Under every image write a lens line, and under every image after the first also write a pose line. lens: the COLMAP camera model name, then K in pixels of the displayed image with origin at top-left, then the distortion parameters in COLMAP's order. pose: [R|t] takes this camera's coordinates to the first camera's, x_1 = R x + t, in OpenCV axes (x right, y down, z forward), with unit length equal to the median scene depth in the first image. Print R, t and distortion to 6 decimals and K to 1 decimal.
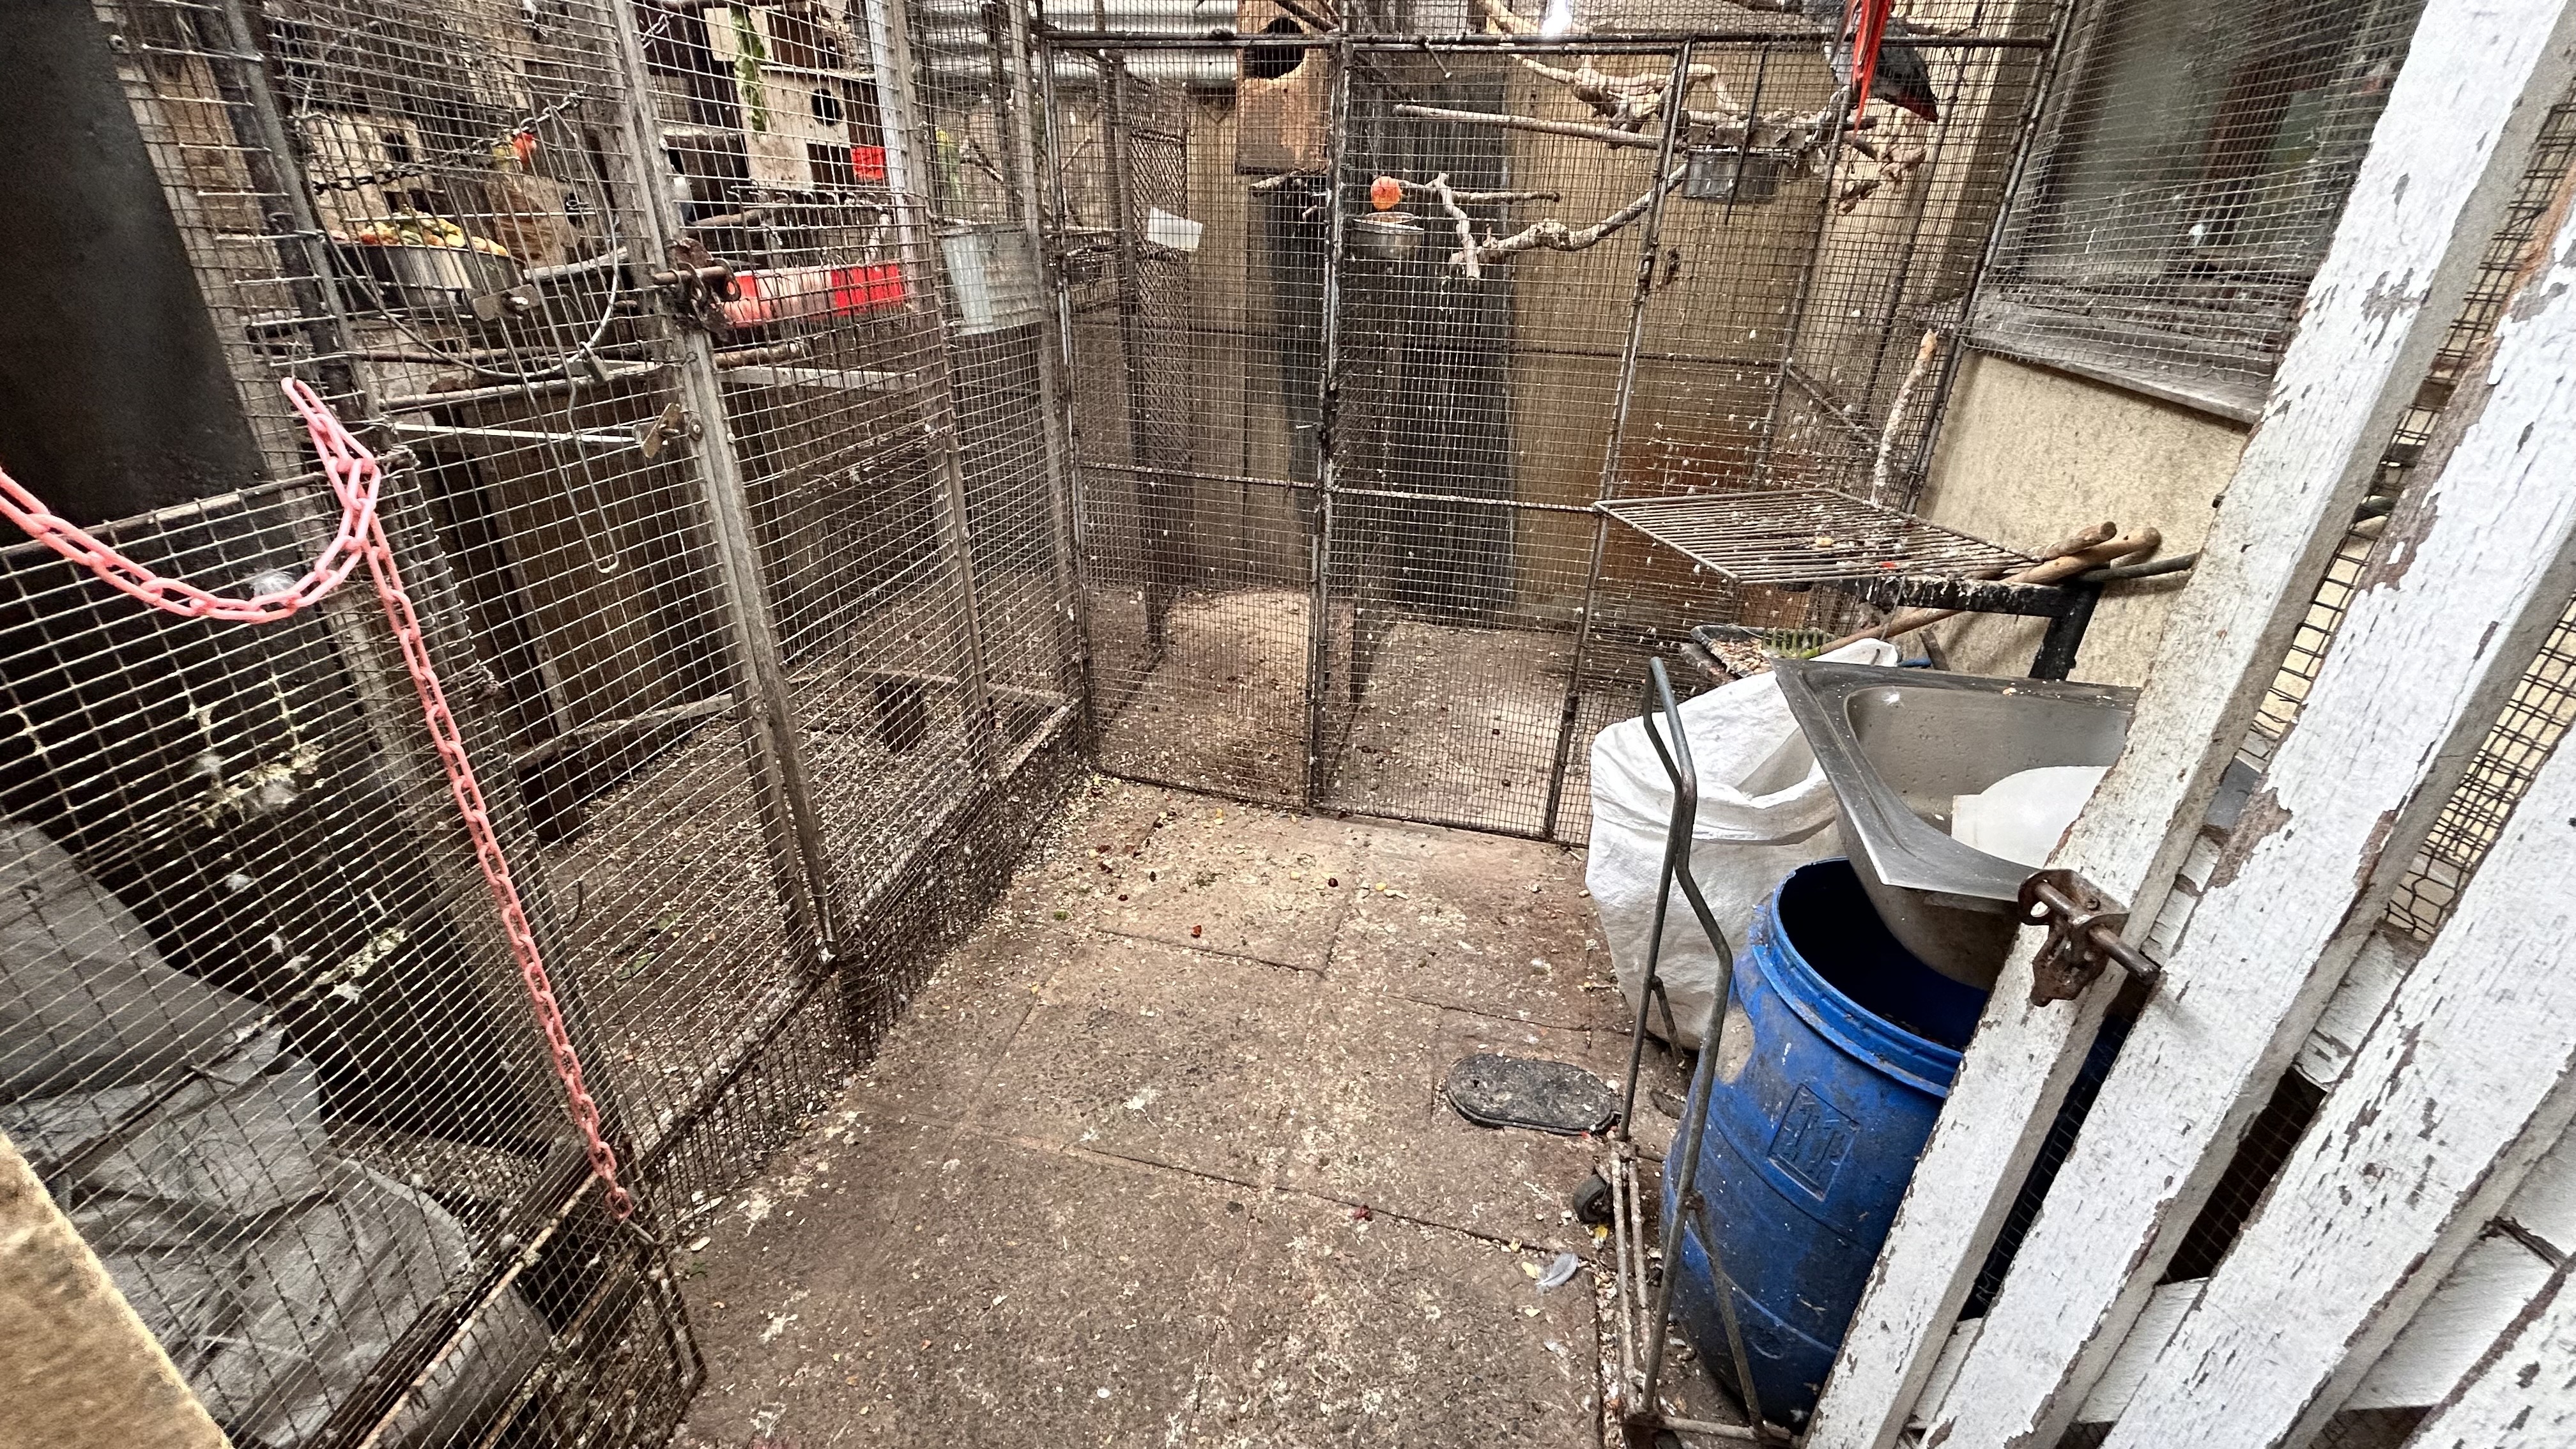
lens RADIAL K [[1041.9, 0, 1279.4], [0, 1041.9, 716.9], [0, 0, 1]] dist [0.008447, -0.000059]
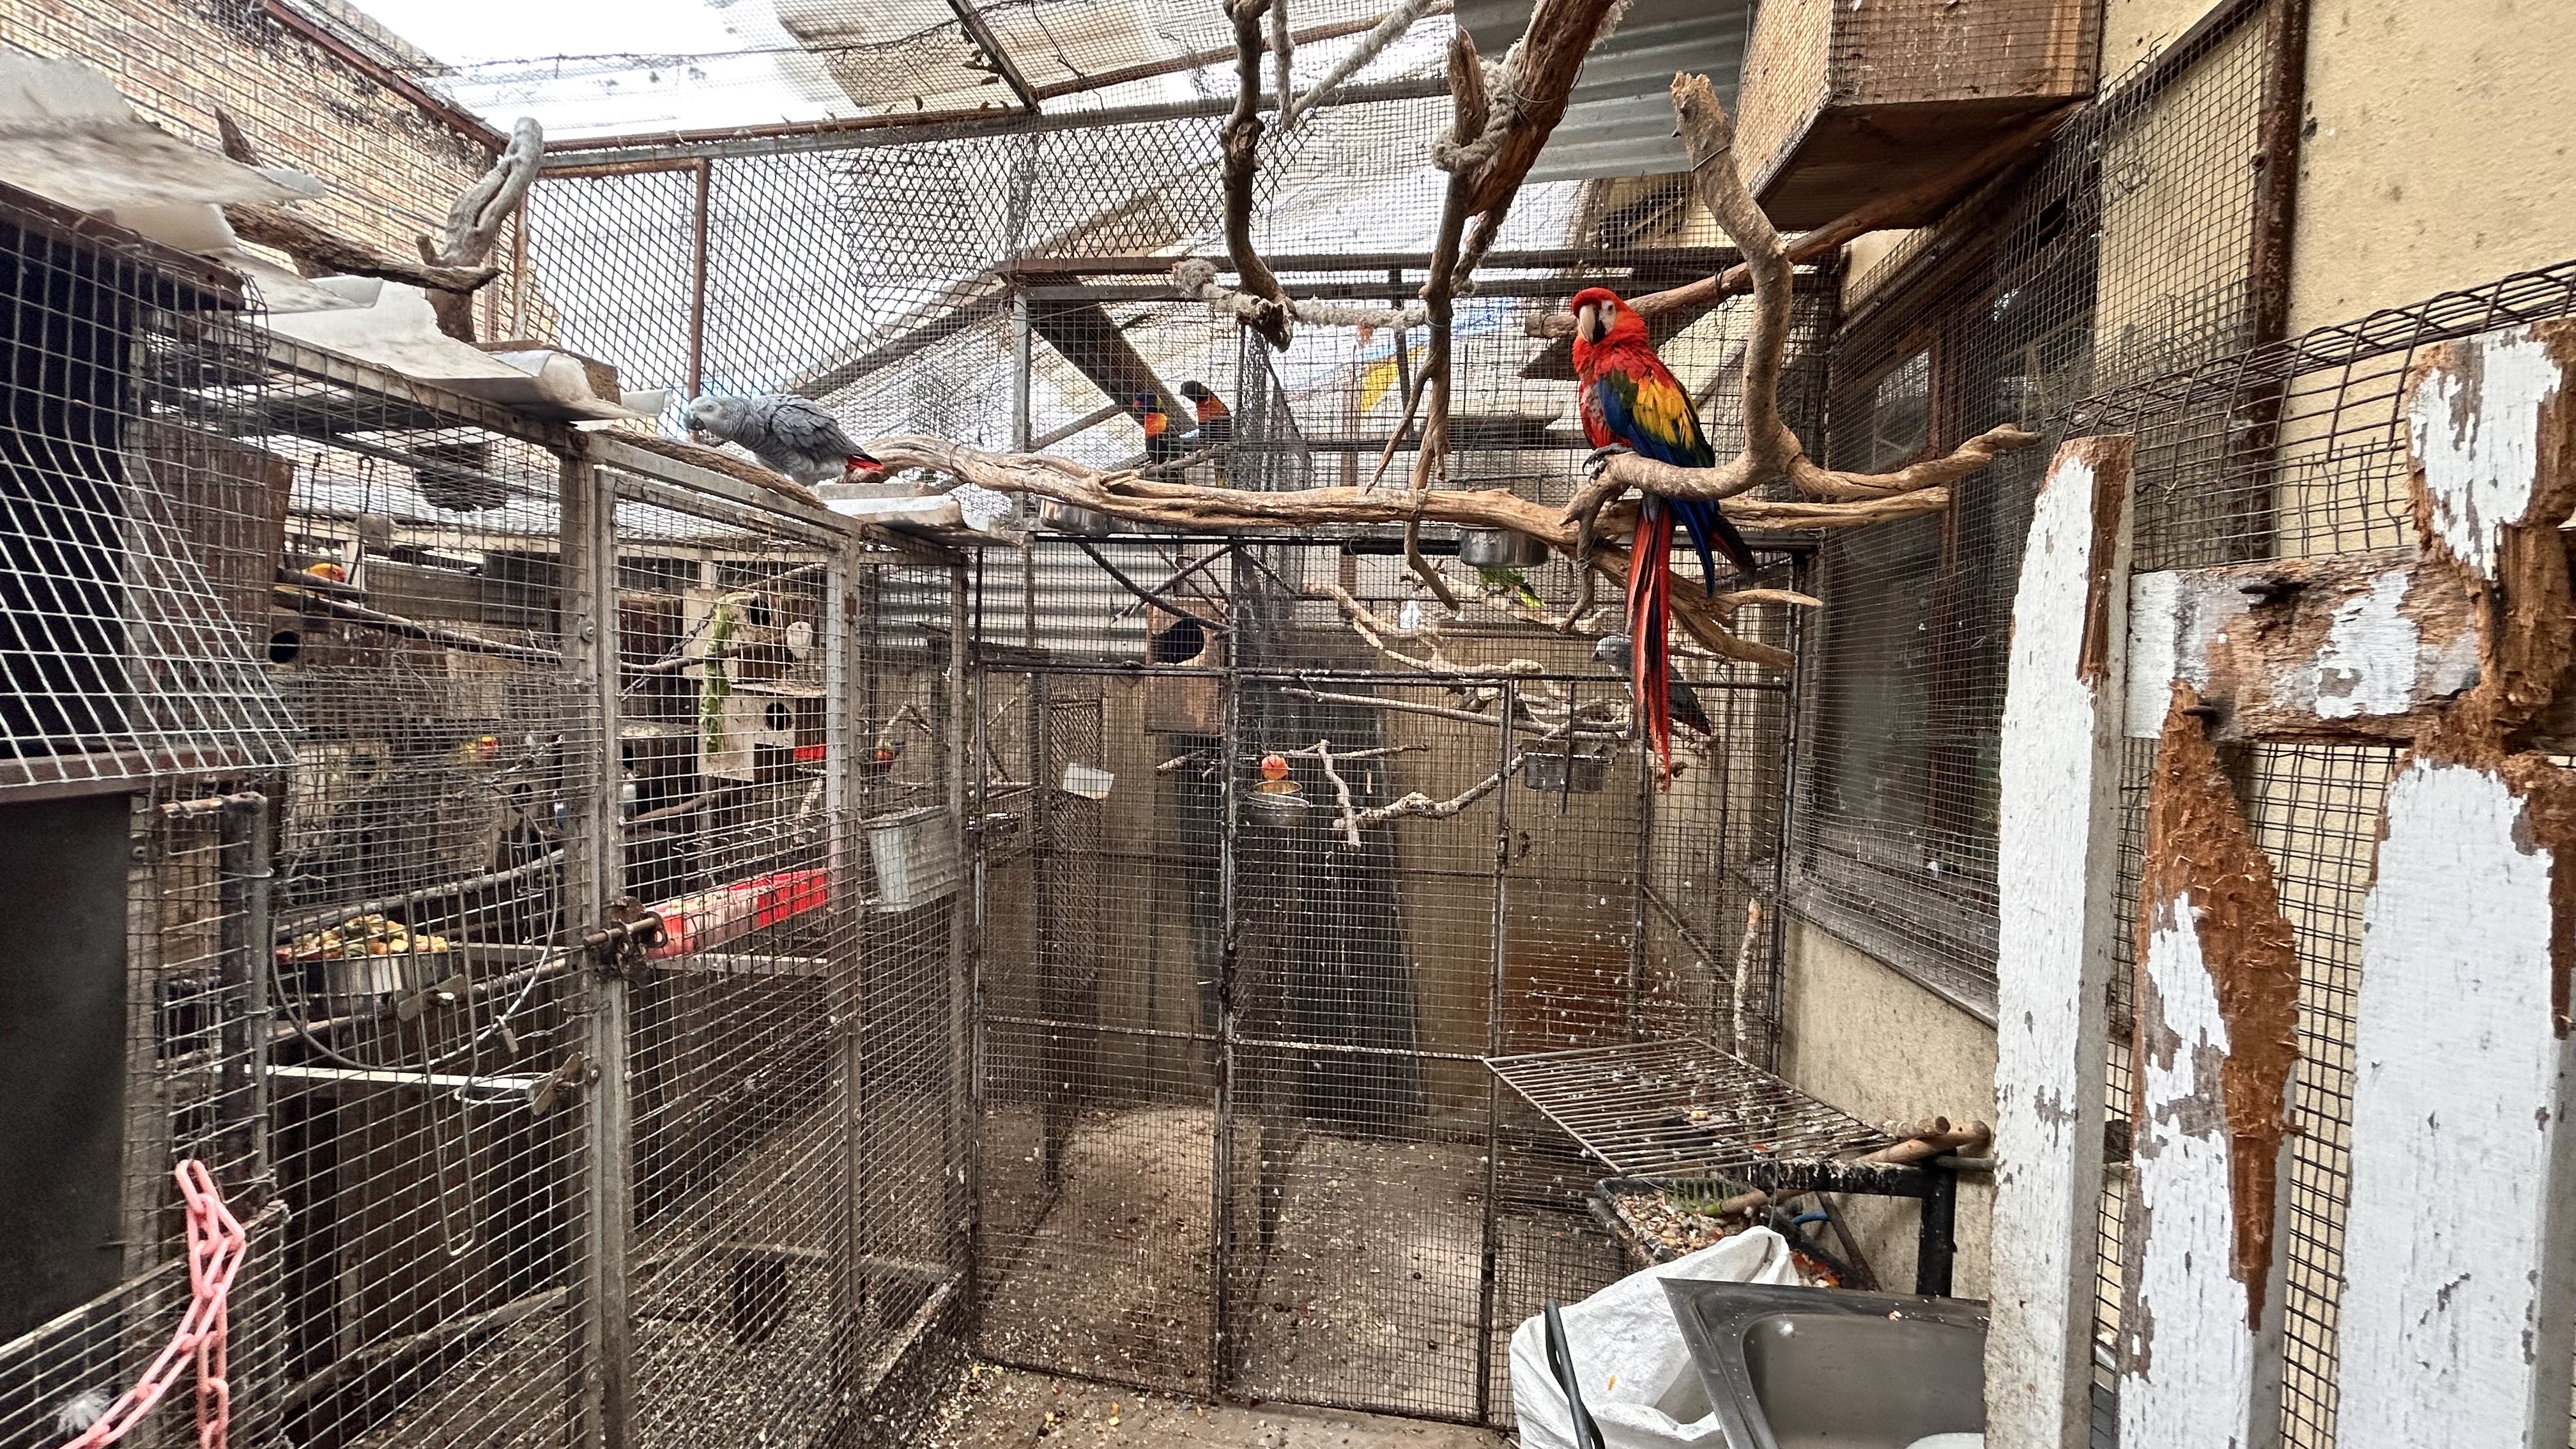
lens RADIAL K [[1041.9, 0, 1277.3], [0, 1041.9, 727.2], [0, 0, 1]] dist [0.008447, -0.000059]
pose [[0.996458, -0.005870, 0.083883, 0.010642], [0.039207, 0.914923, -0.401720, -0.094072], [-0.074389, 0.403586, 0.911913, -0.066003]]
